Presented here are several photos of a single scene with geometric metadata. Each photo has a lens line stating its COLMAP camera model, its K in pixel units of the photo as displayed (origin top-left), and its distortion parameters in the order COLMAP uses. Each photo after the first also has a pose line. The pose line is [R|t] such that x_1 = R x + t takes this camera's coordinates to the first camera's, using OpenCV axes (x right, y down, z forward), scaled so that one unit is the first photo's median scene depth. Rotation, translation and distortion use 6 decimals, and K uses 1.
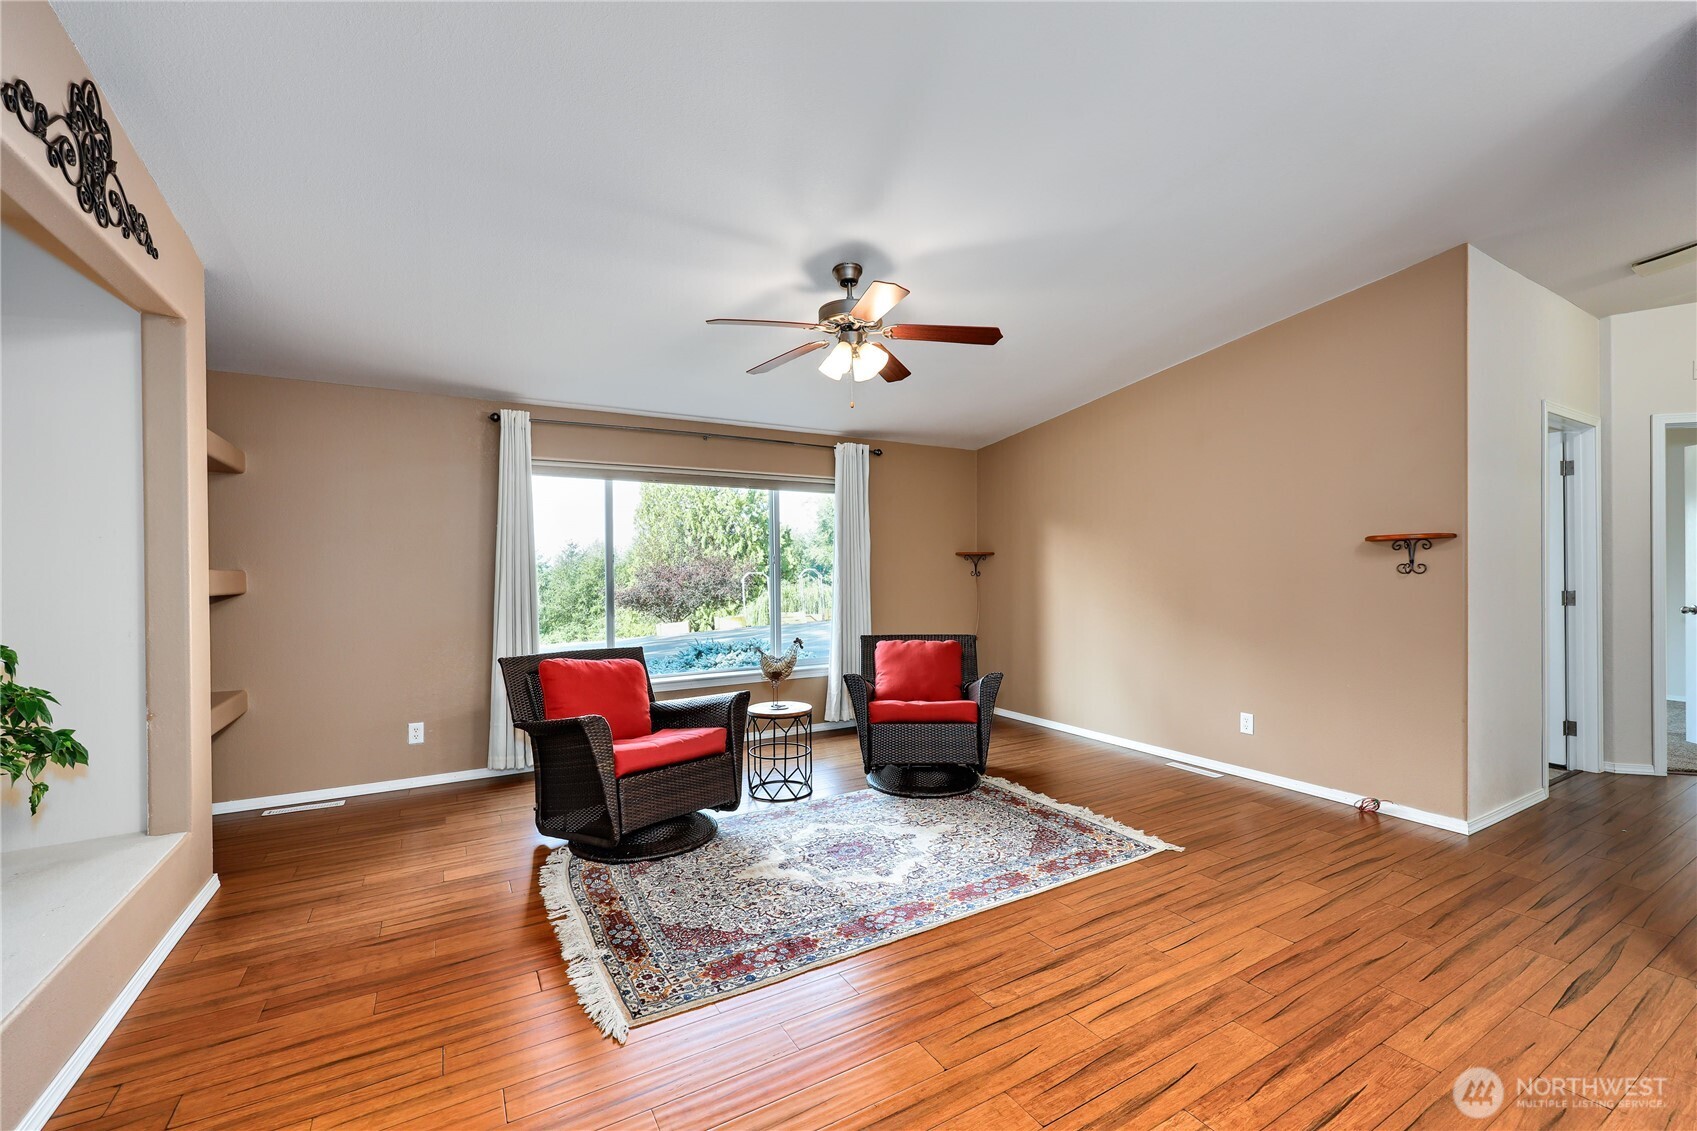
lens RADIAL K [[687.9, 0, 848.5], [0, 687.9, 565.5], [0, 0, 1]] dist [-0.000346, 0.000028]
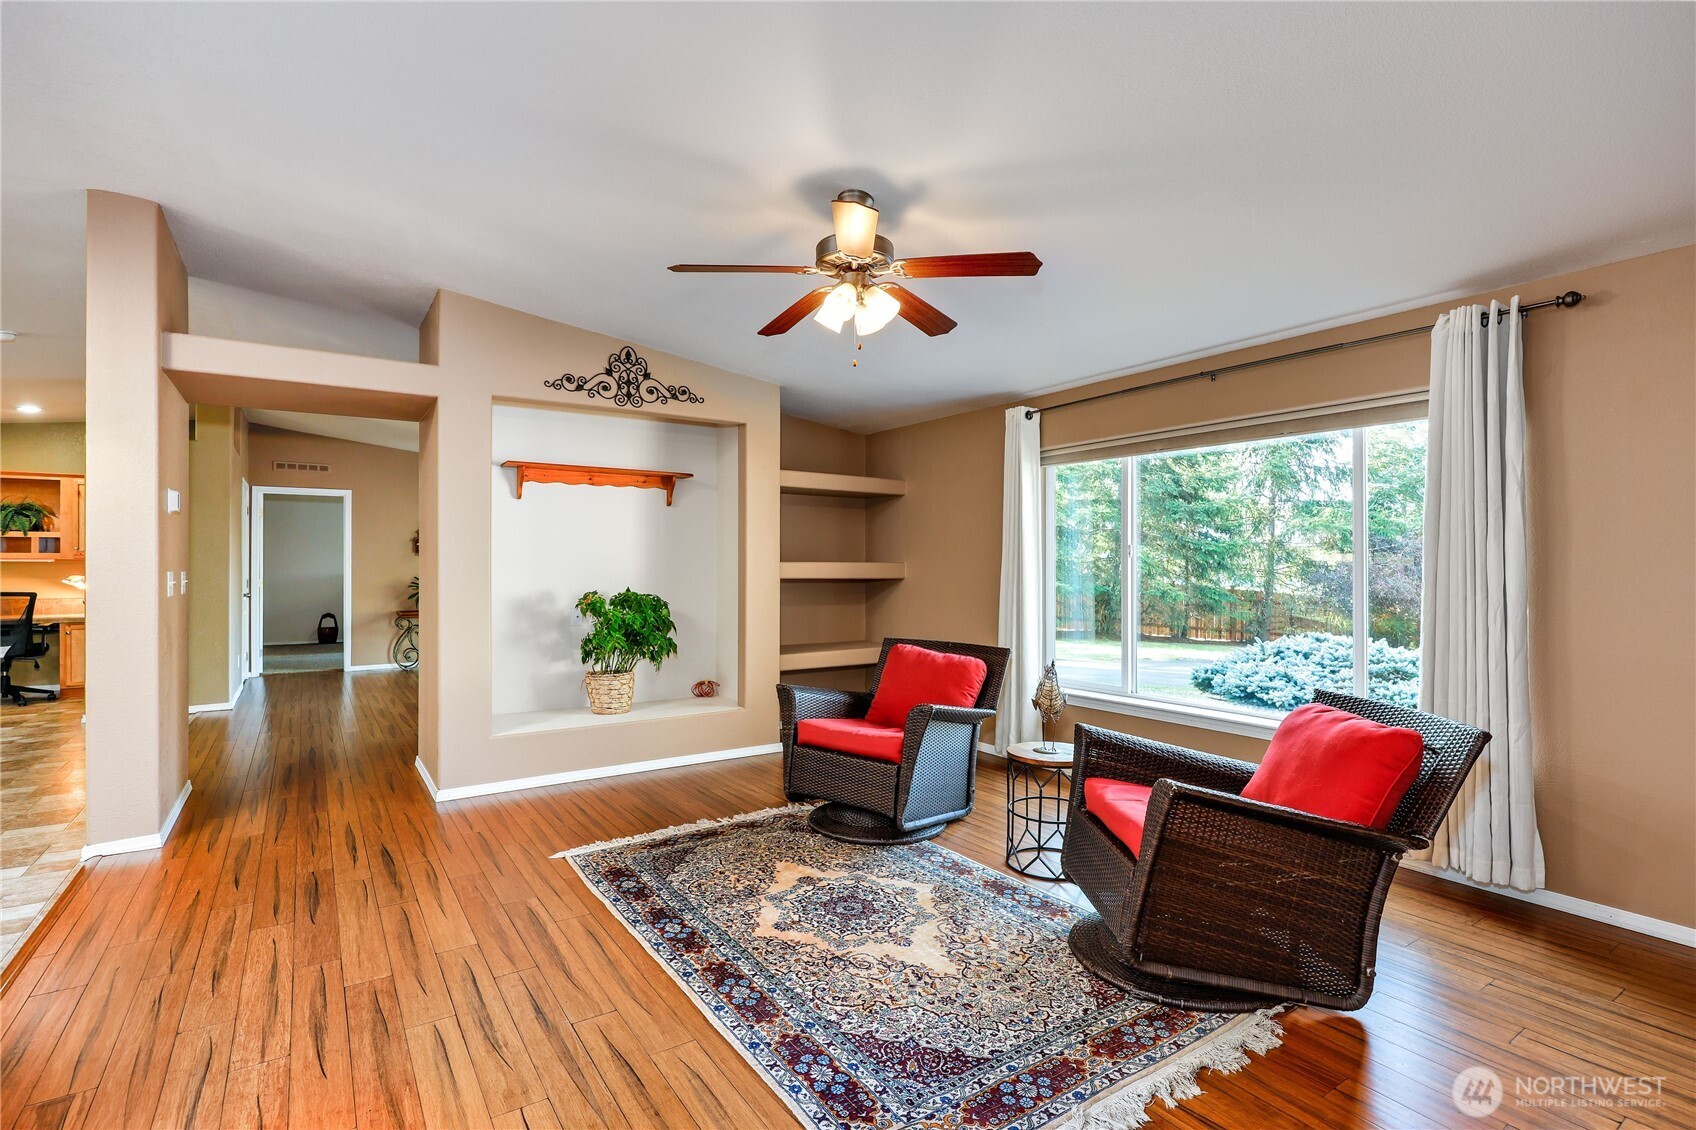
lens RADIAL K [[812.8, 0, 875.8], [0, 812.8, 559.3], [0, 0, 1]] dist [0.000850, -0.000029]
pose [[0.085772, 0.000600, -0.996315, 0.992046], [0.005122, 0.999986, 0.001043, -0.003286], [0.996302, -0.005193, 0.085768, 0.969470]]
